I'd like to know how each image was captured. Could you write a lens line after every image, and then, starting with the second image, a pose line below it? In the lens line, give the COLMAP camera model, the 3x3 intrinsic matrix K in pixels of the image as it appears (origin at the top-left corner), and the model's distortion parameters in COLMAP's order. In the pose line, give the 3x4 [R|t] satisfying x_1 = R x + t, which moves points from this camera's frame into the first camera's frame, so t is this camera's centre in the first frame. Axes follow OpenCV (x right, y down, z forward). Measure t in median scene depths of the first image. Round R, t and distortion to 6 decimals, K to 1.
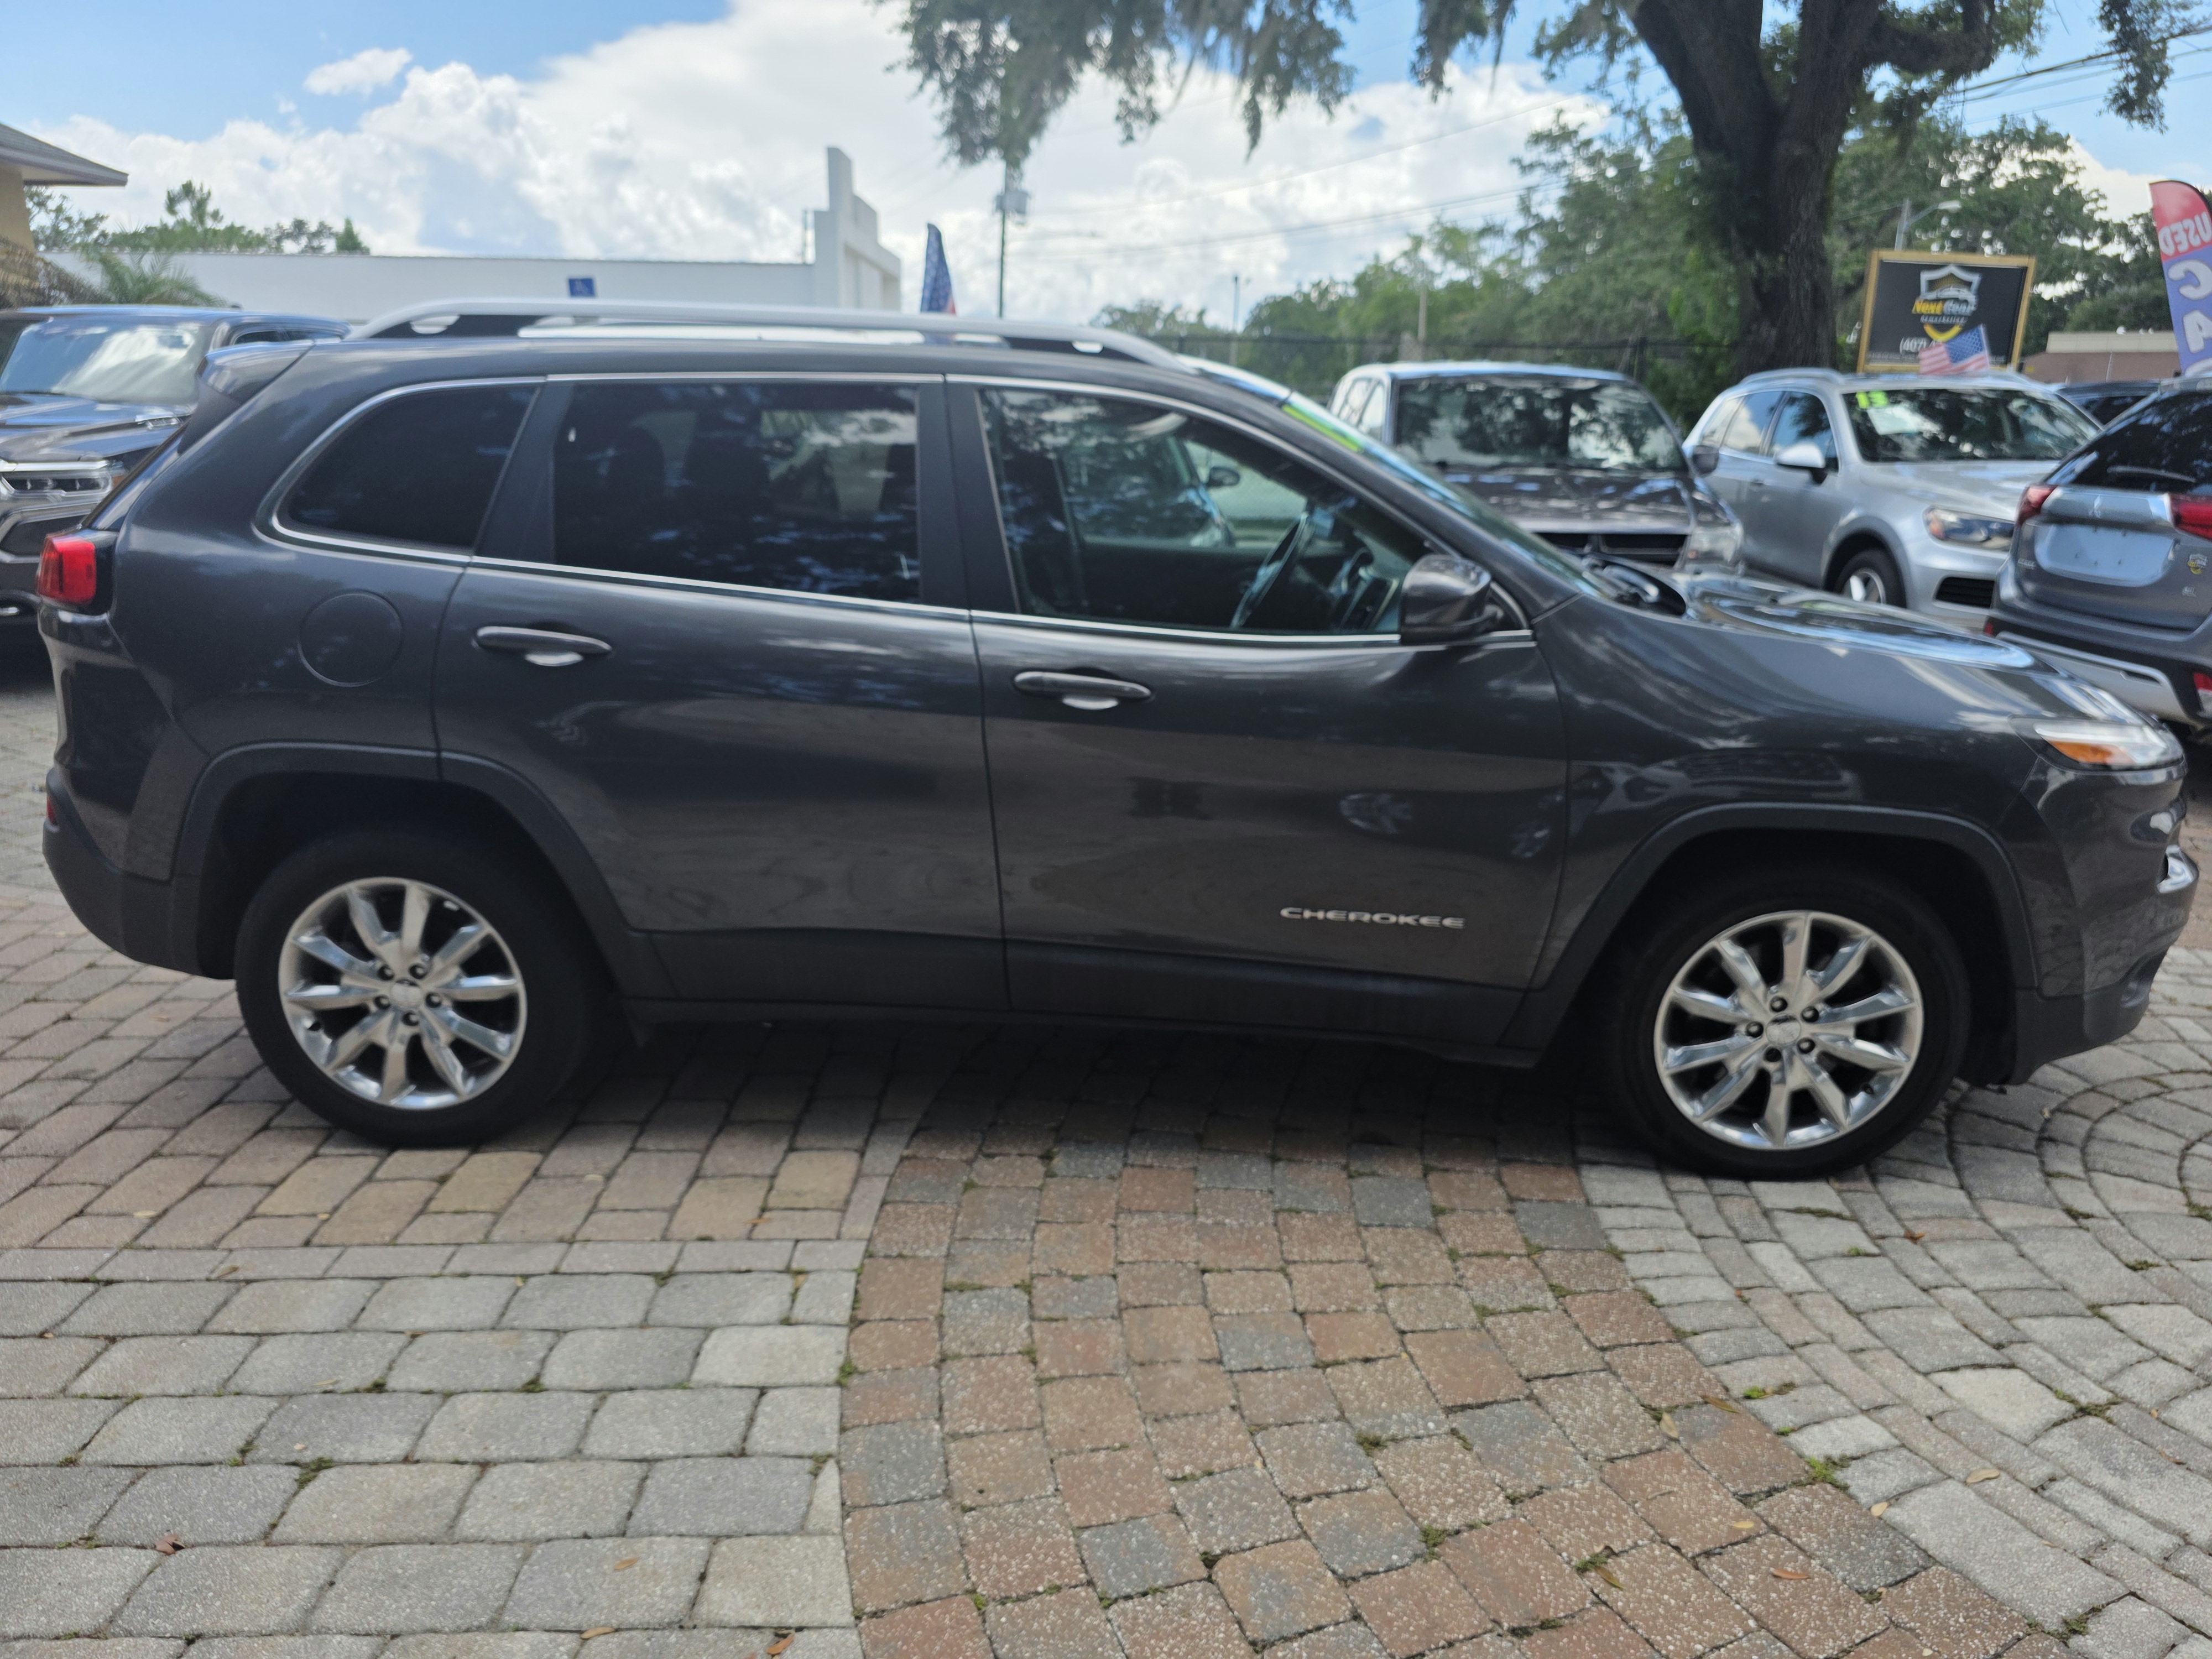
lens RADIAL K [[1484.5, 0, 1099.3], [0, 1484.5, 862.4], [0, 0, 1]] dist [0.042417, -0.039171]
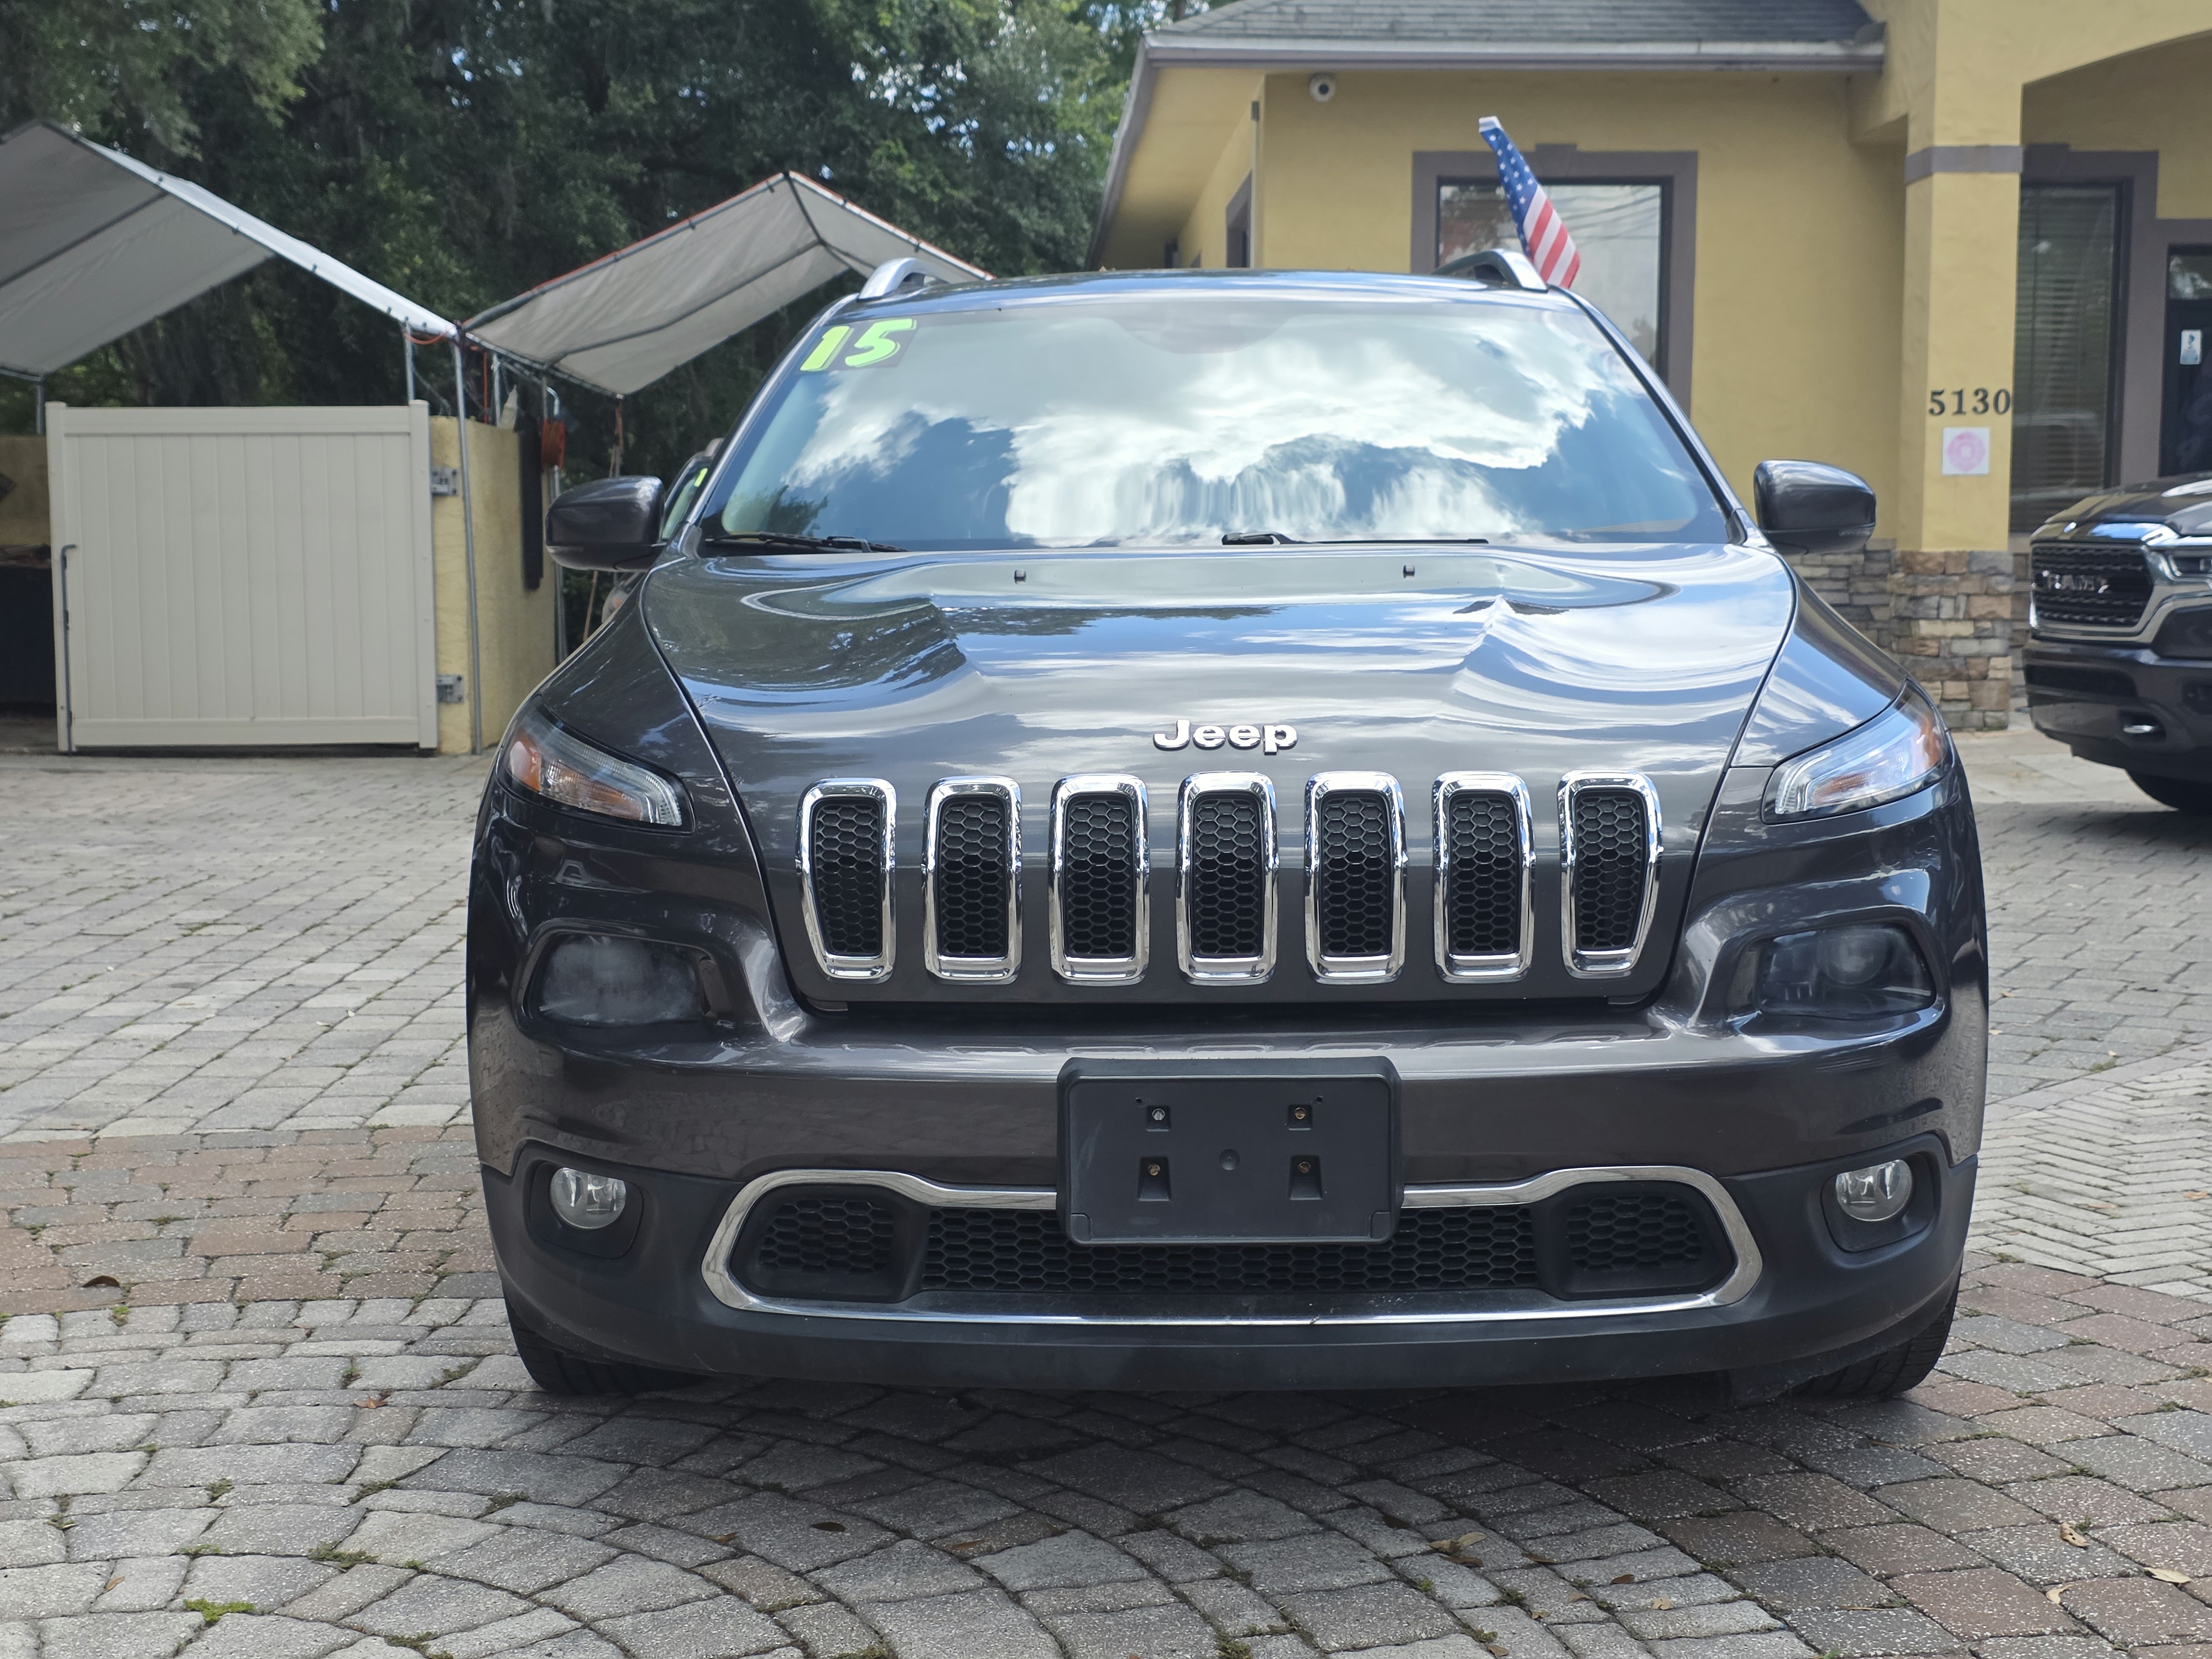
lens RADIAL K [[2976.4, 0, 1106.0], [0, 2976.4, 829.5], [0, 0, 1]] dist [0.175342, -0.543616]
pose [[0.018209, 0.081142, -0.996536, 1.838646], [-0.294792, 0.952830, 0.072197, -0.194353], [0.955388, 0.292456, 0.041270, 1.144178]]
